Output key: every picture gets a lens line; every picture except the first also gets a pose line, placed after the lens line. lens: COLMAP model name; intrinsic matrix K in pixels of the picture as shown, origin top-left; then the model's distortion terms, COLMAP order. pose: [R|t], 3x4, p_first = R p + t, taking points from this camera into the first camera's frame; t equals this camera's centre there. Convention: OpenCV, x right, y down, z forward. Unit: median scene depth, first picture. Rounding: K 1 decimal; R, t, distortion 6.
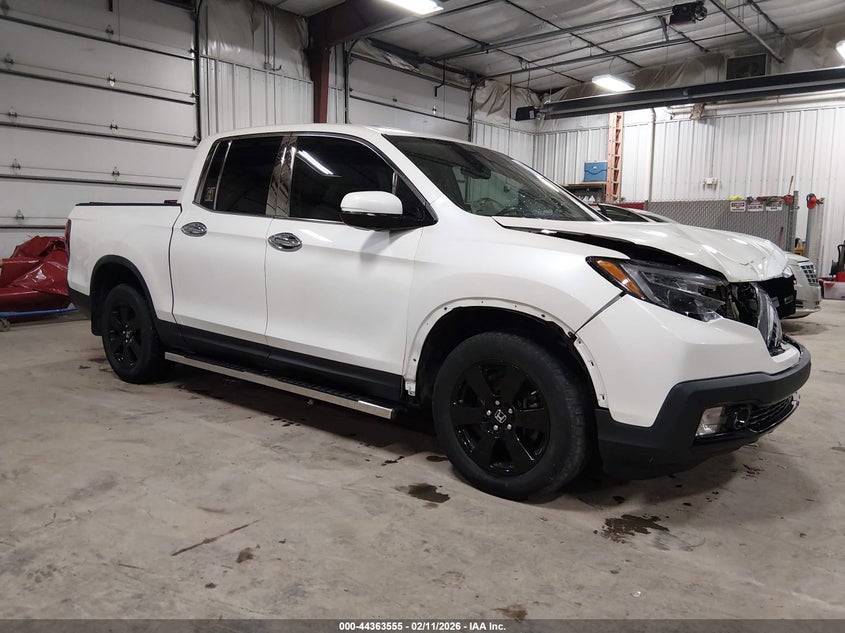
lens RADIAL K [[660.1, 0, 431.7], [0, 660.1, 317.8], [0, 0, 1]] dist [-0.008078, -0.009677]
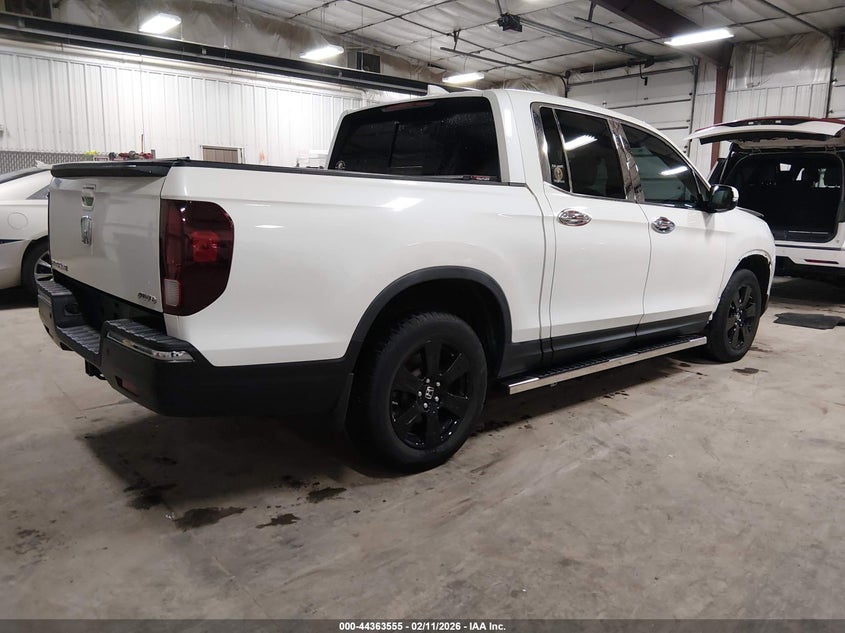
lens RADIAL K [[660.1, 0, 427.2], [0, 660.1, 316.8], [0, 0, 1]] dist [-0.008078, -0.009677]
pose [[0.181670, -0.196846, 0.963456, -1.251666], [0.115592, 0.977242, 0.177866, -0.185894], [-0.976542, 0.079055, 0.200289, 1.047994]]
